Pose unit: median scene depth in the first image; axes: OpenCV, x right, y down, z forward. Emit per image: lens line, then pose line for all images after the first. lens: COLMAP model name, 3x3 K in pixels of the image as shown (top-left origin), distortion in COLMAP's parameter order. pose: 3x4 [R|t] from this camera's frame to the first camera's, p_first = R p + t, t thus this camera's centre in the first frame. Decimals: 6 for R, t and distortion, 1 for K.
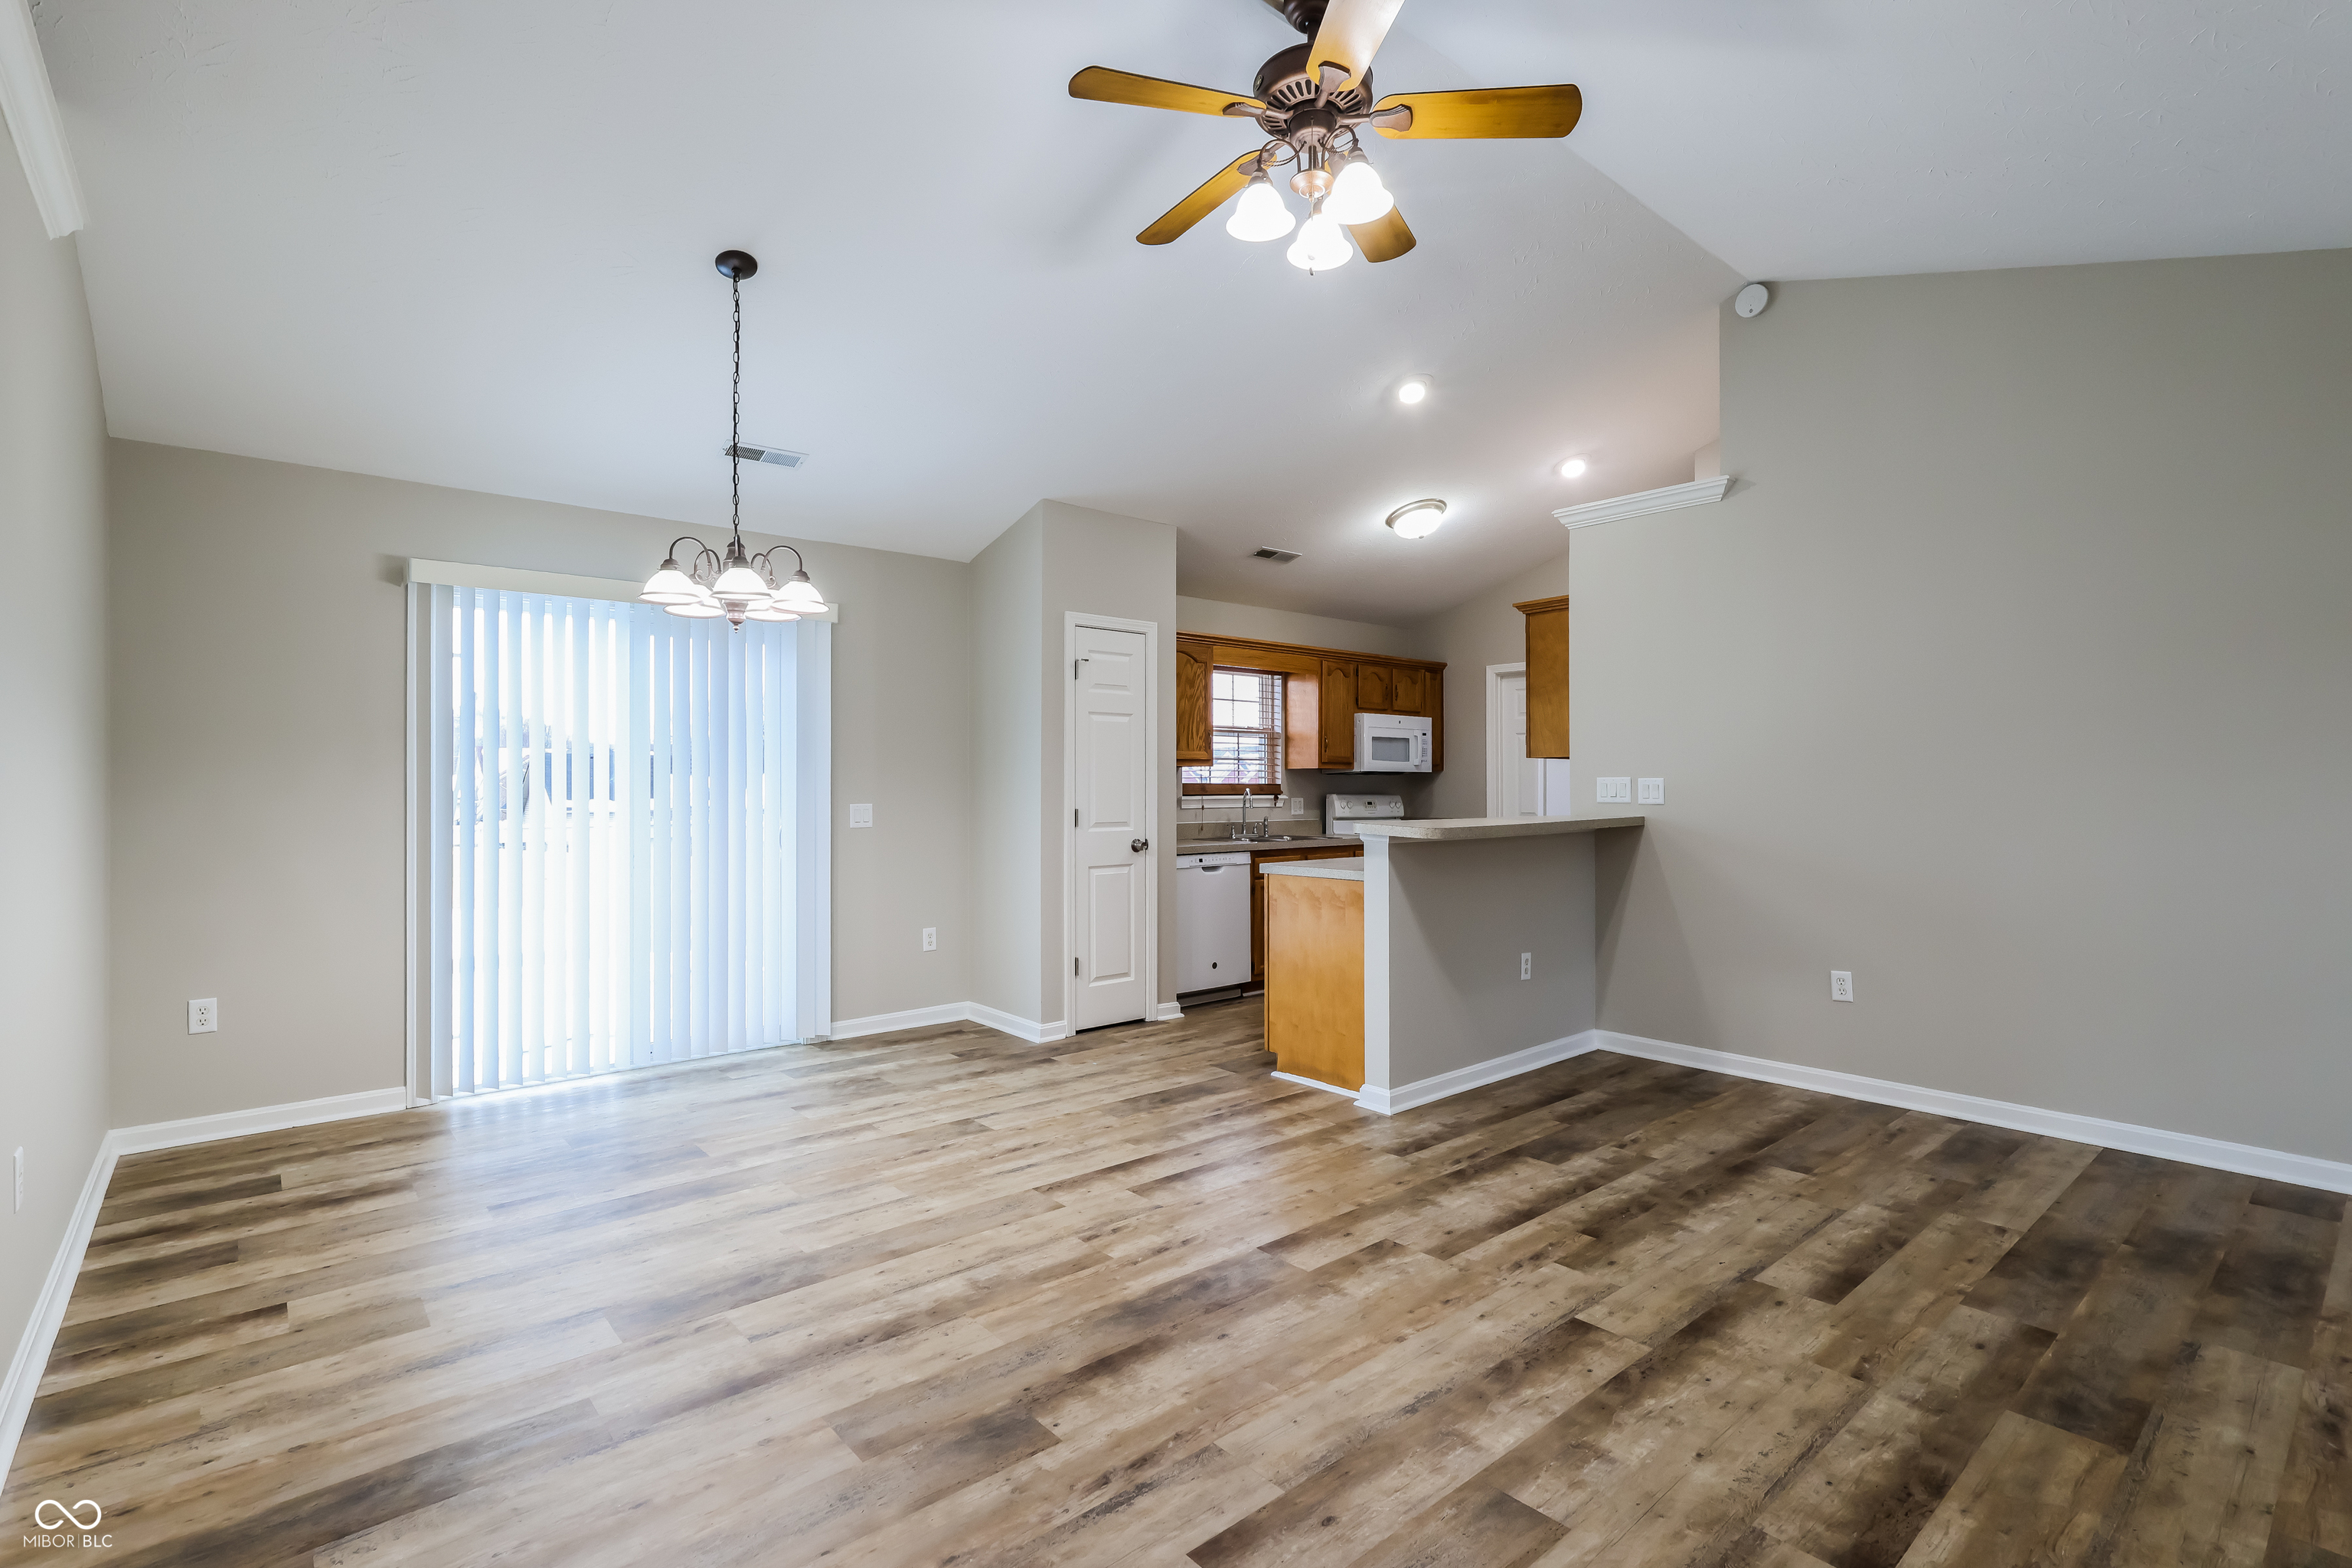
lens RADIAL K [[1090.7, 0, 1176.0], [0, 1090.7, 784.0], [0, 0, 1]] dist [-0.001325, 0.000786]
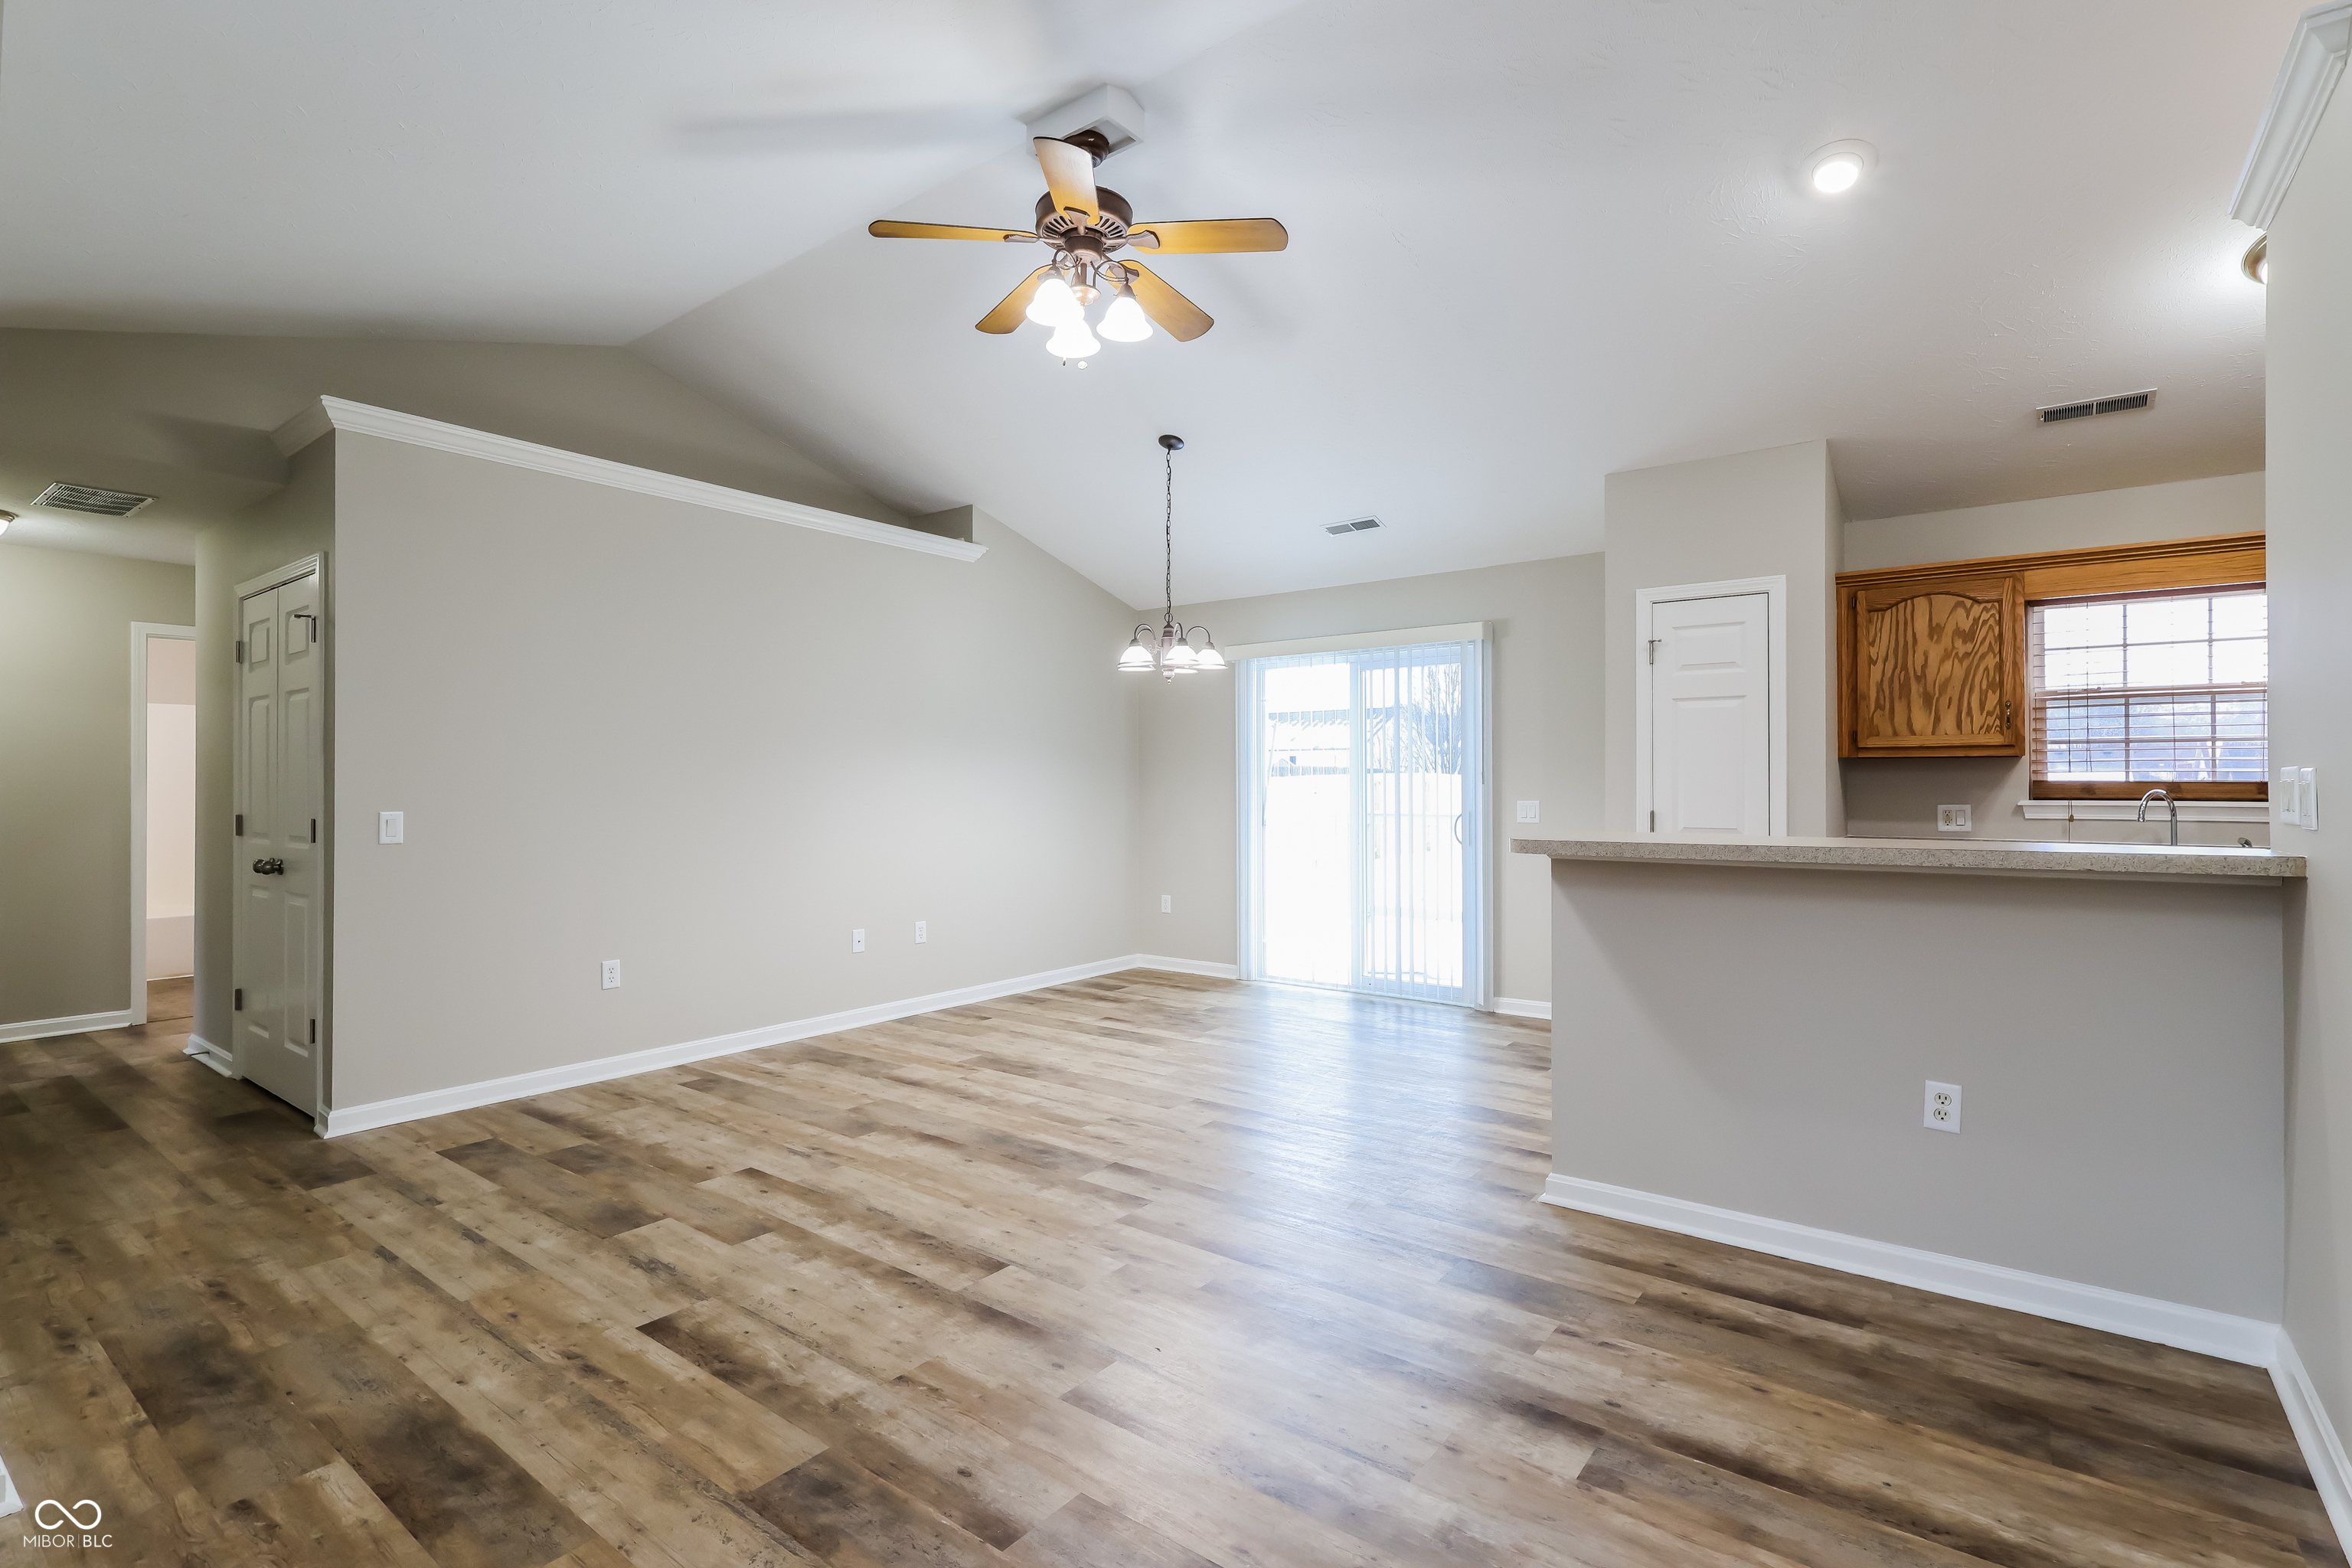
lens RADIAL K [[1103.8, 0, 1171.6], [0, 1103.8, 773.6], [0, 0, 1]] dist [-0.001897, 0.001014]
pose [[0.205871, -0.007607, -0.978550, 1.106364], [0.000378, 0.999970, -0.007695, -0.000381], [0.978579, 0.001214, 0.205868, 0.686475]]
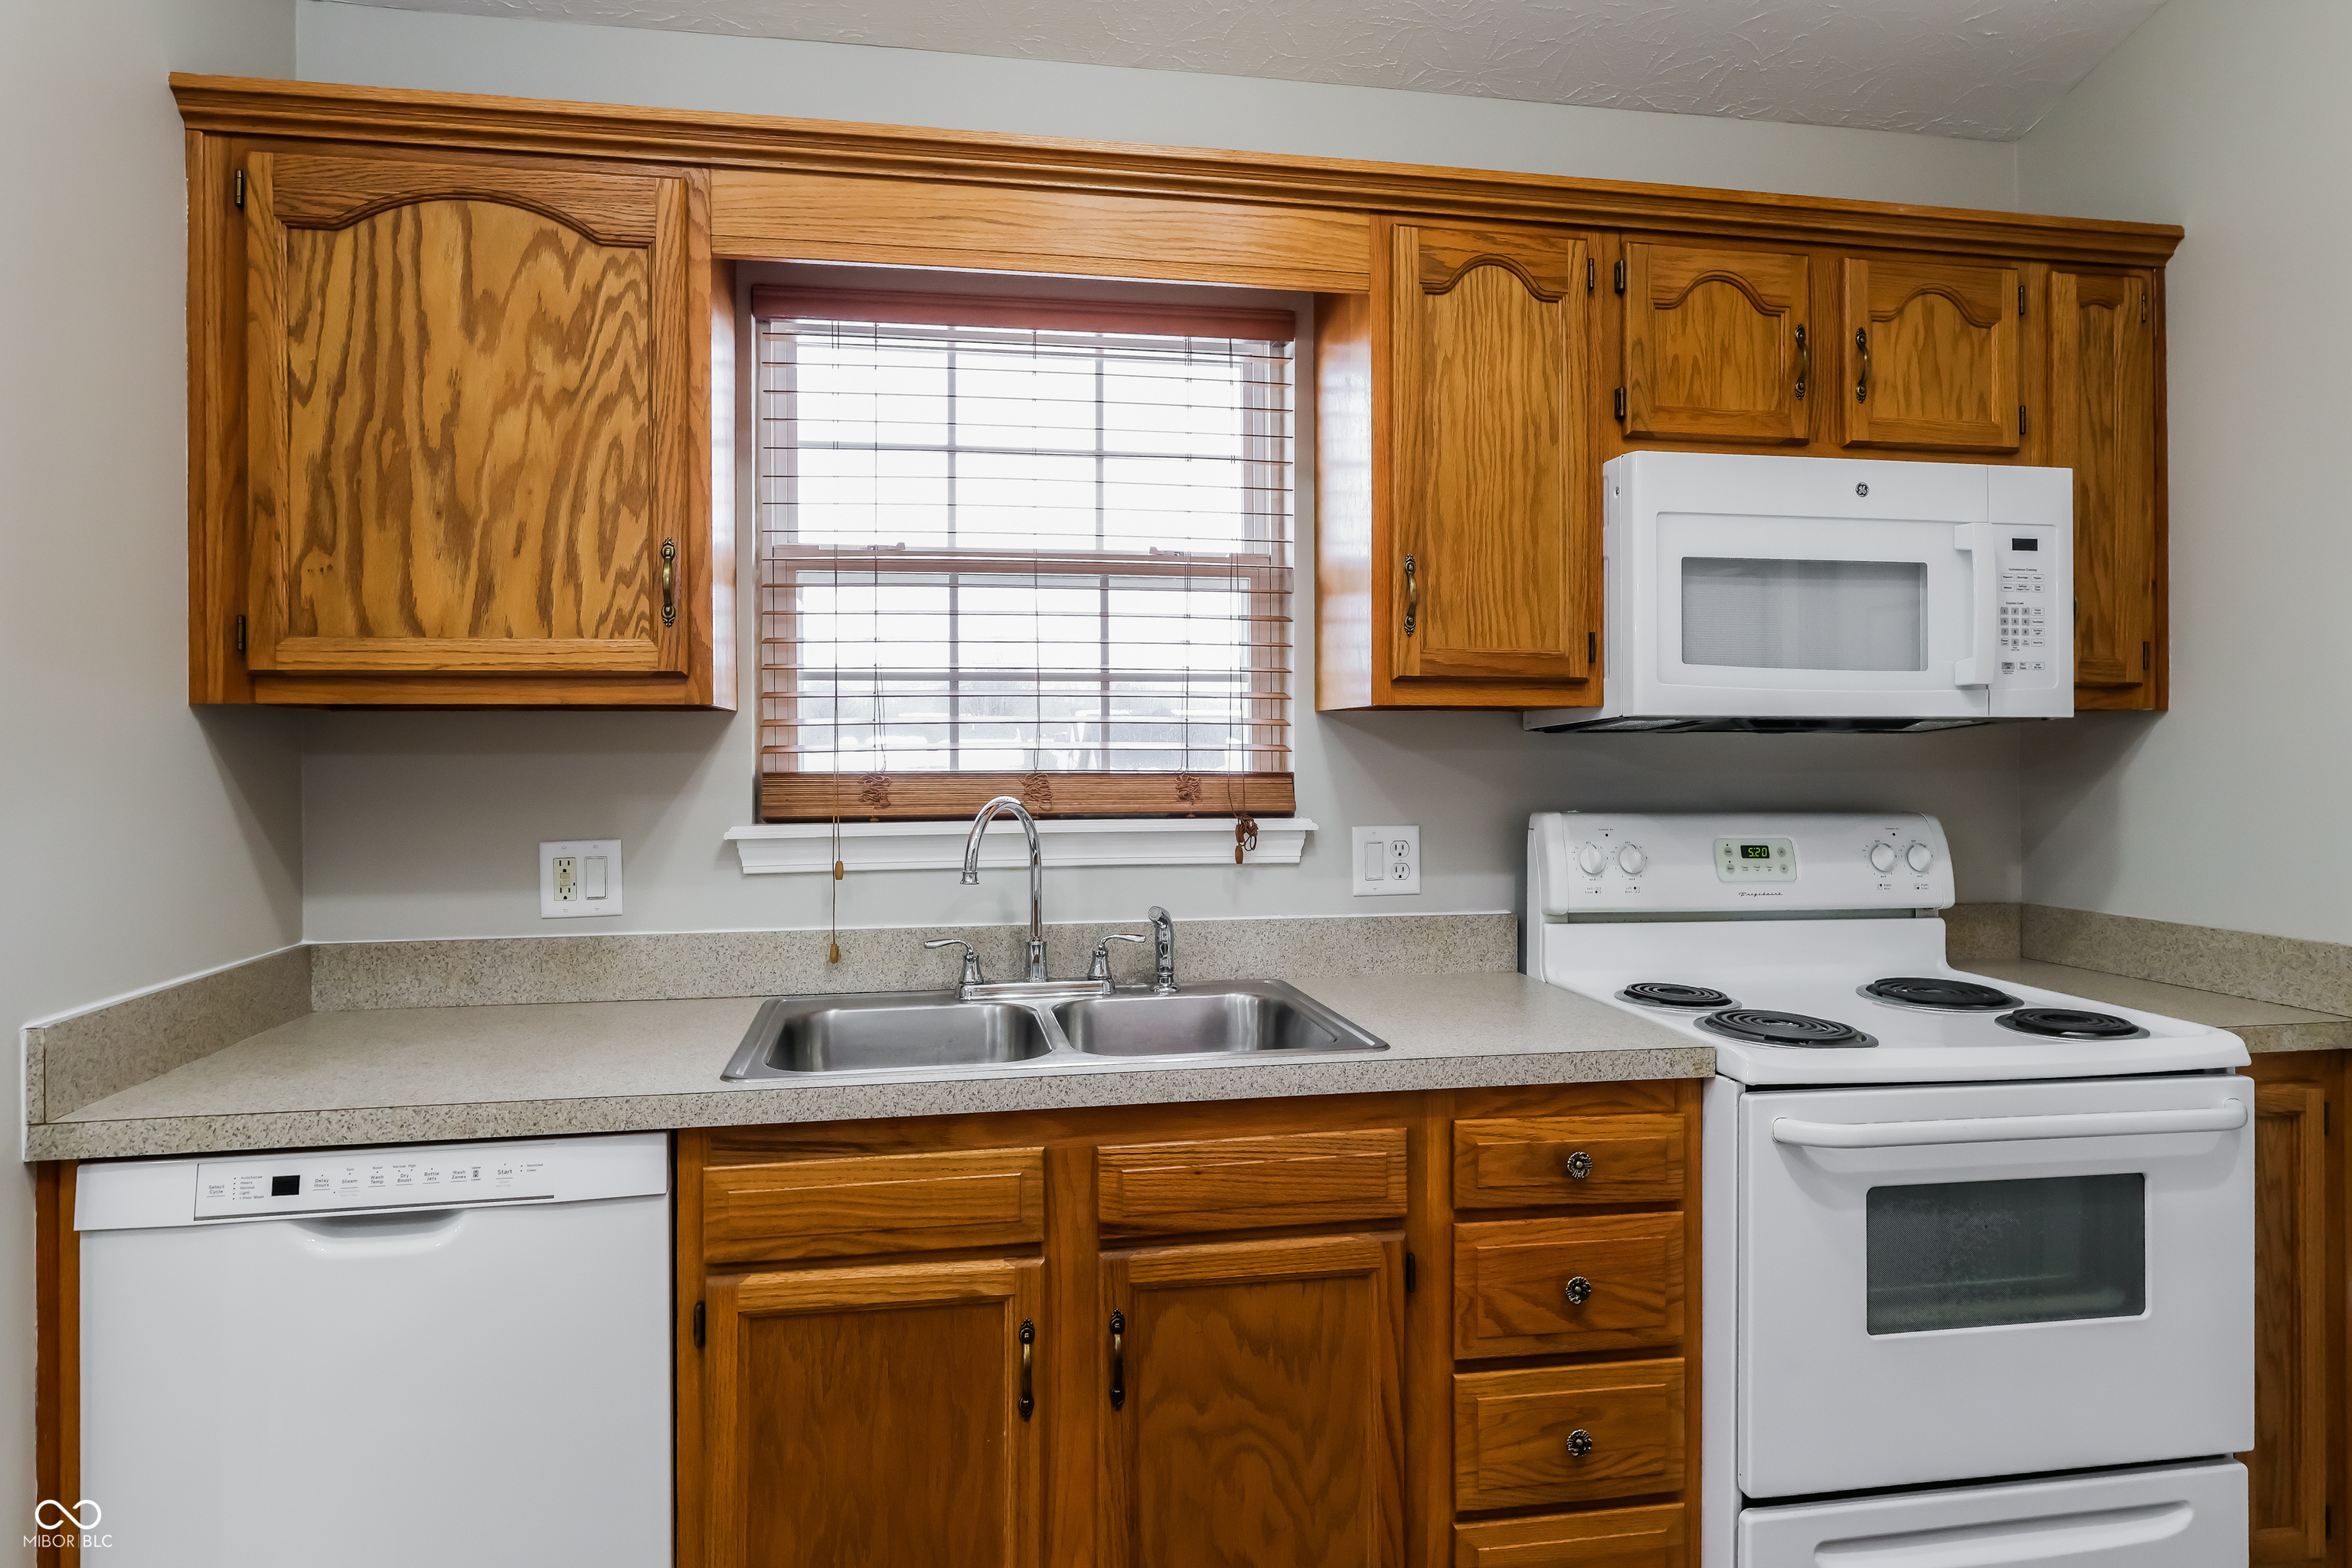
lens RADIAL K [[1408.1, 0, 1175.1], [0, 1408.1, 740.1], [0, 0, 1]] dist [0.005013, 0.001678]
pose [[0.862832, -0.006598, -0.505447, 0.506891], [0.005431, 0.999978, -0.003783, -0.013383], [0.505461, 0.000519, 0.862849, 1.519338]]
